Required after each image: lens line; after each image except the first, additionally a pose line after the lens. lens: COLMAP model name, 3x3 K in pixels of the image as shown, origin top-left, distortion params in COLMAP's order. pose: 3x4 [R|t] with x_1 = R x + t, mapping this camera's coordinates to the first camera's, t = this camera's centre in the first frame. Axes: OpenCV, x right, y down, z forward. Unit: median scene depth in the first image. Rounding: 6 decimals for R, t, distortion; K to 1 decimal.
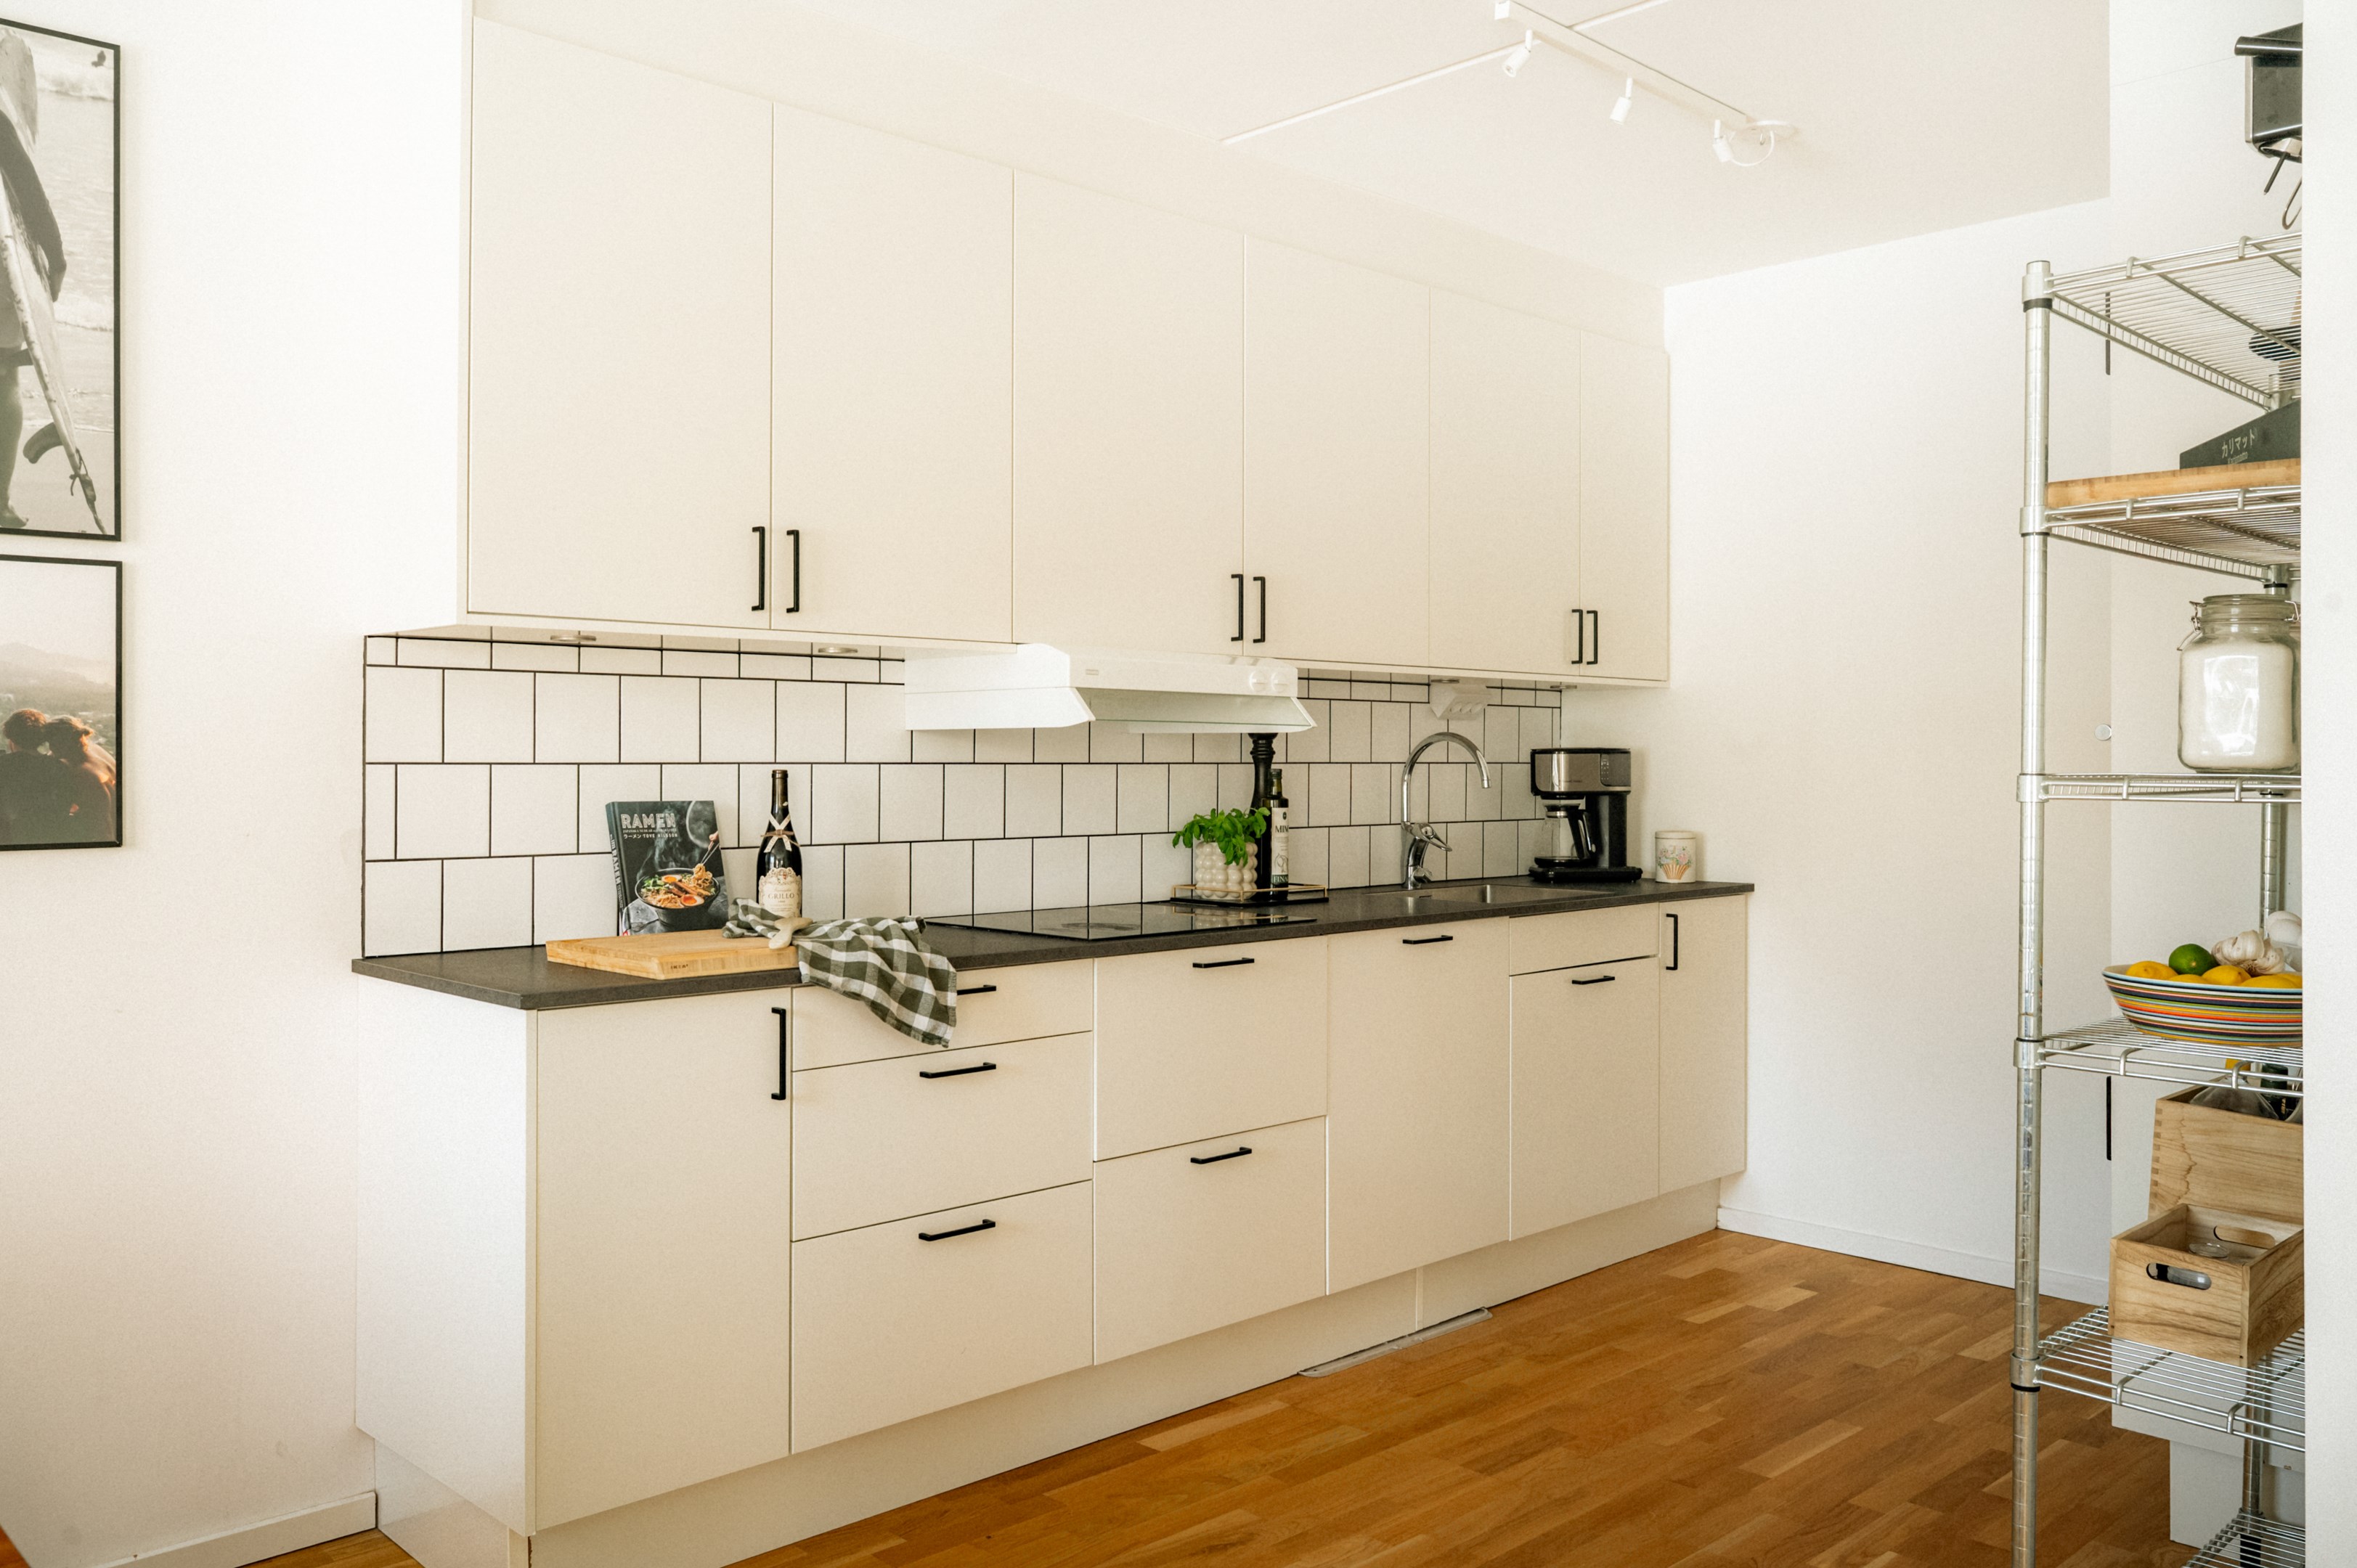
lens RADIAL K [[1855.7, 0, 1178.5], [0, 1855.7, 743.1], [0, 0, 1]] dist [-0.010743, 0.000384]
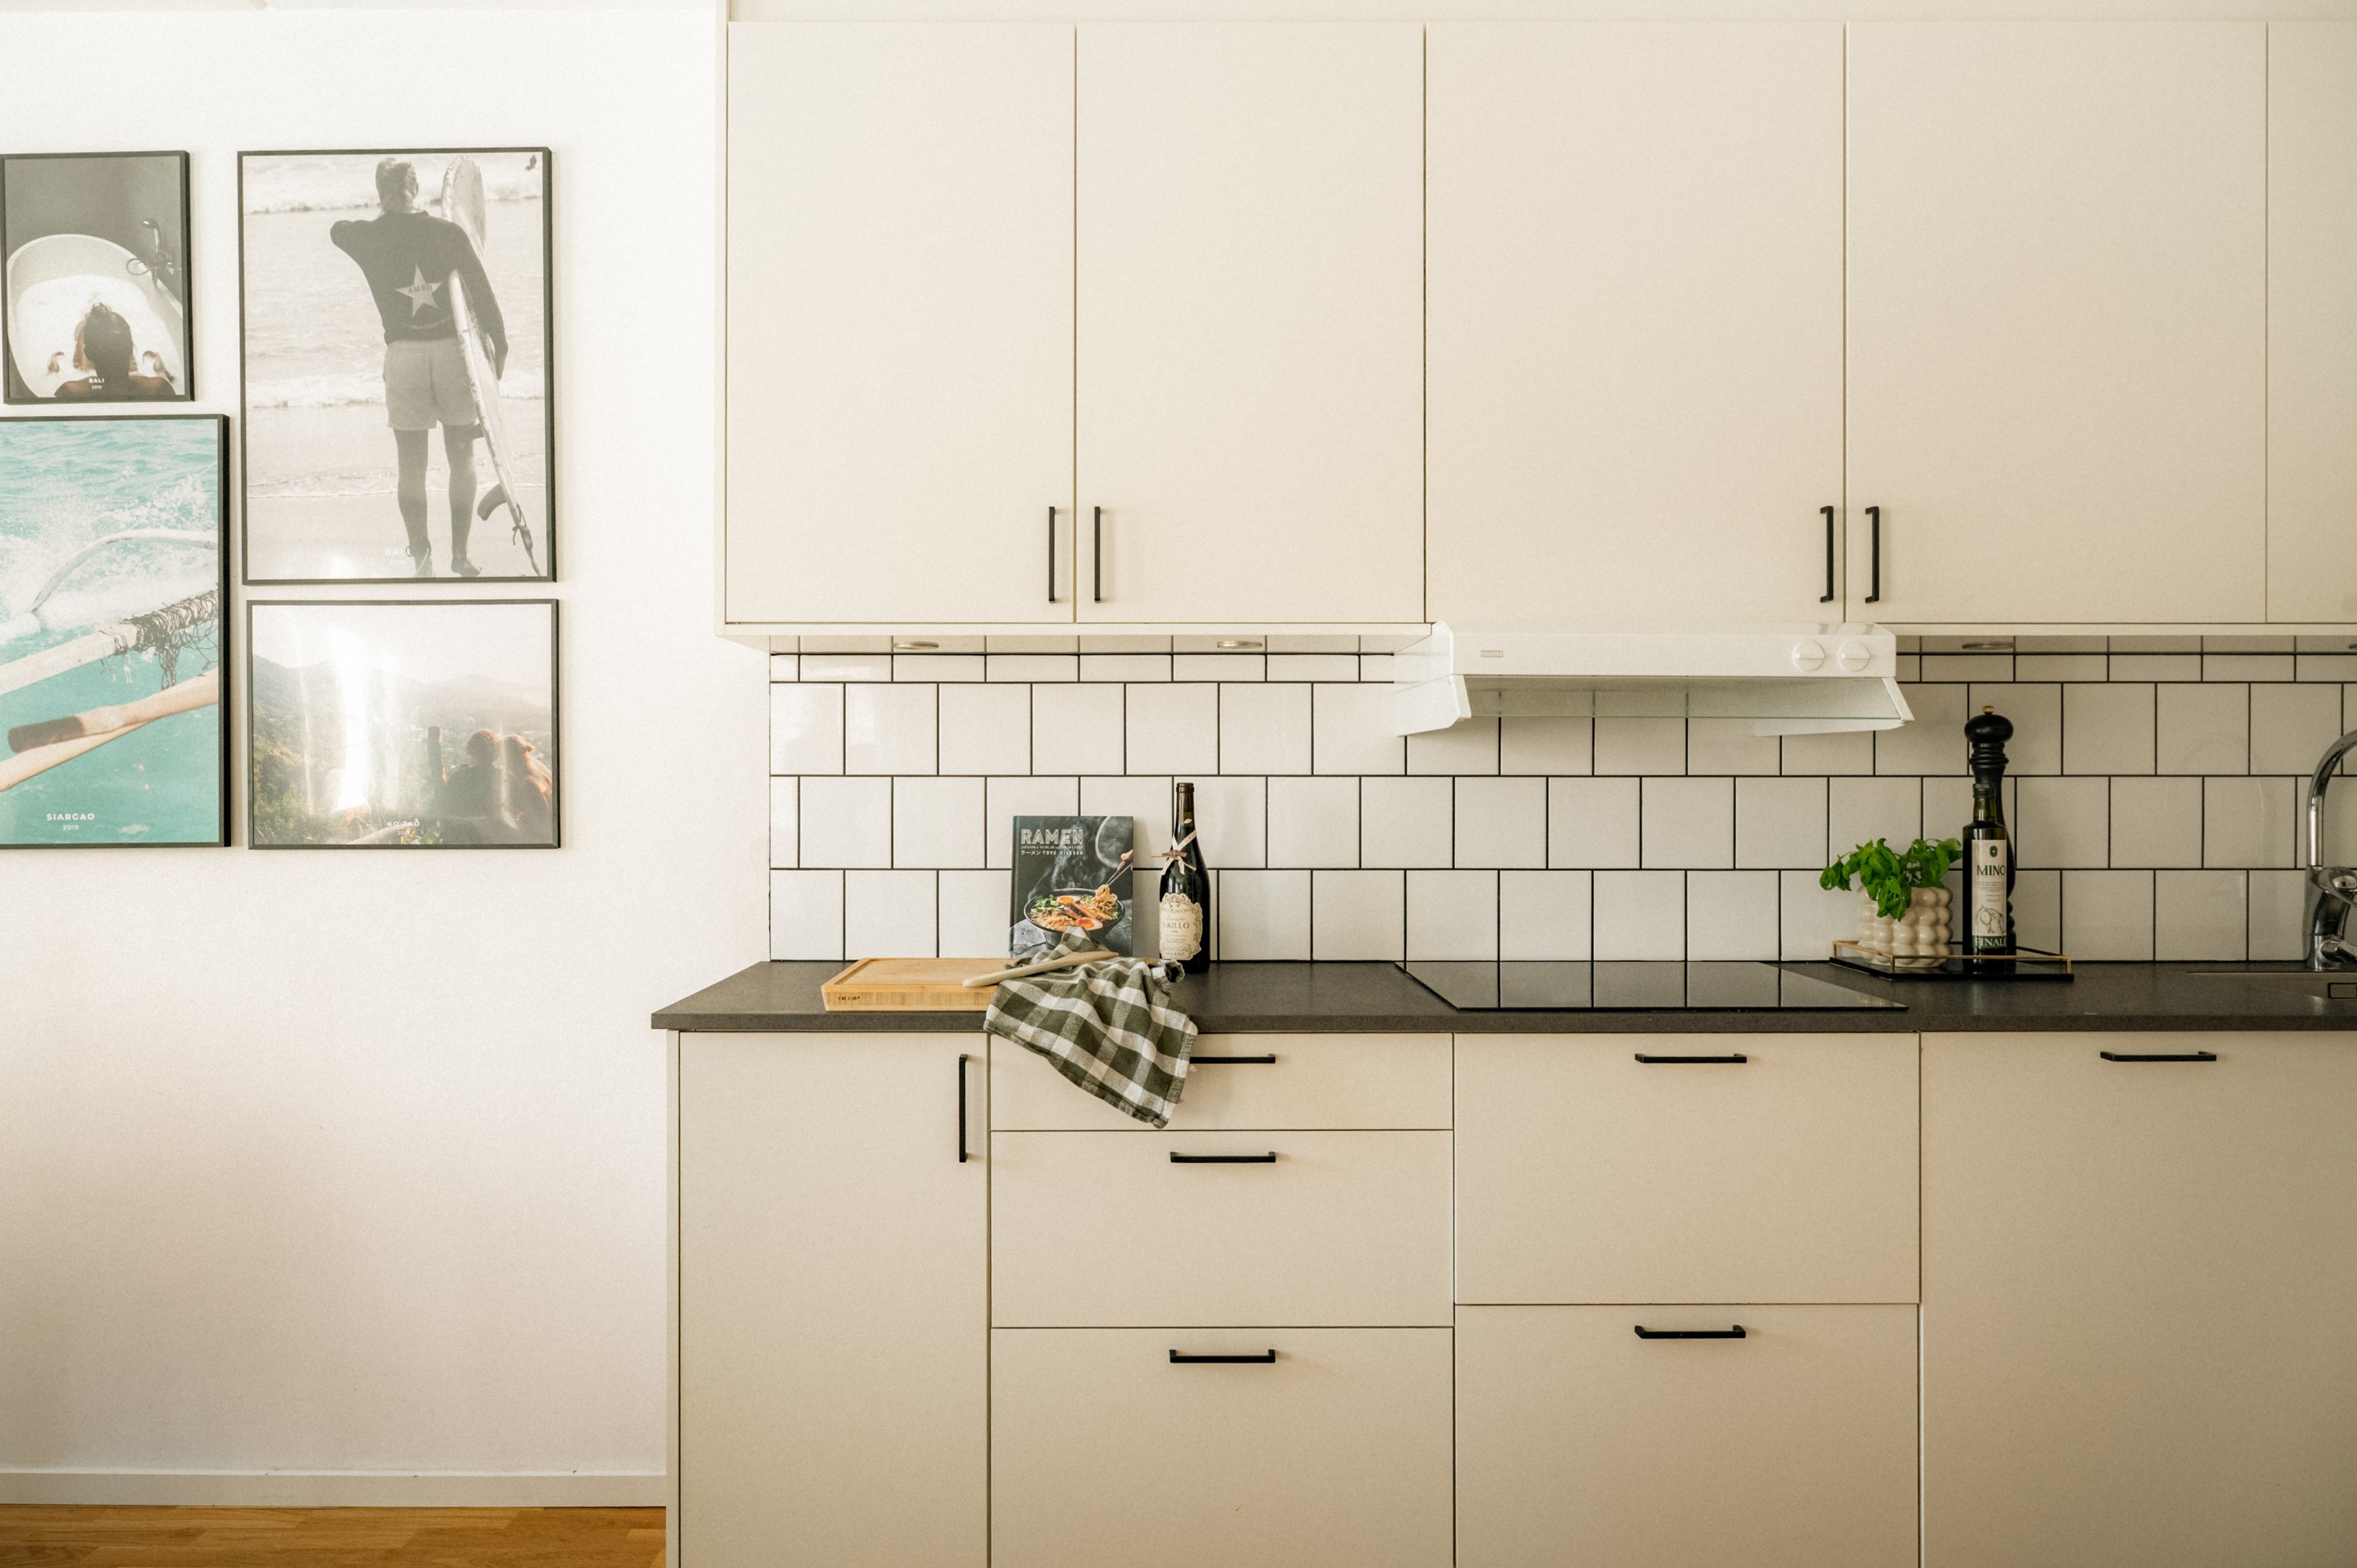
lens RADIAL K [[1624.1, 0, 1181.7], [0, 1624.1, 774.7], [0, 0, 1]] dist [0.000068, 0.000129]
pose [[0.717603, -0.002590, -0.696447, 0.347319], [0.007169, 0.999968, 0.003668, 0.008112], [0.696415, -0.007625, 0.717598, 0.469740]]
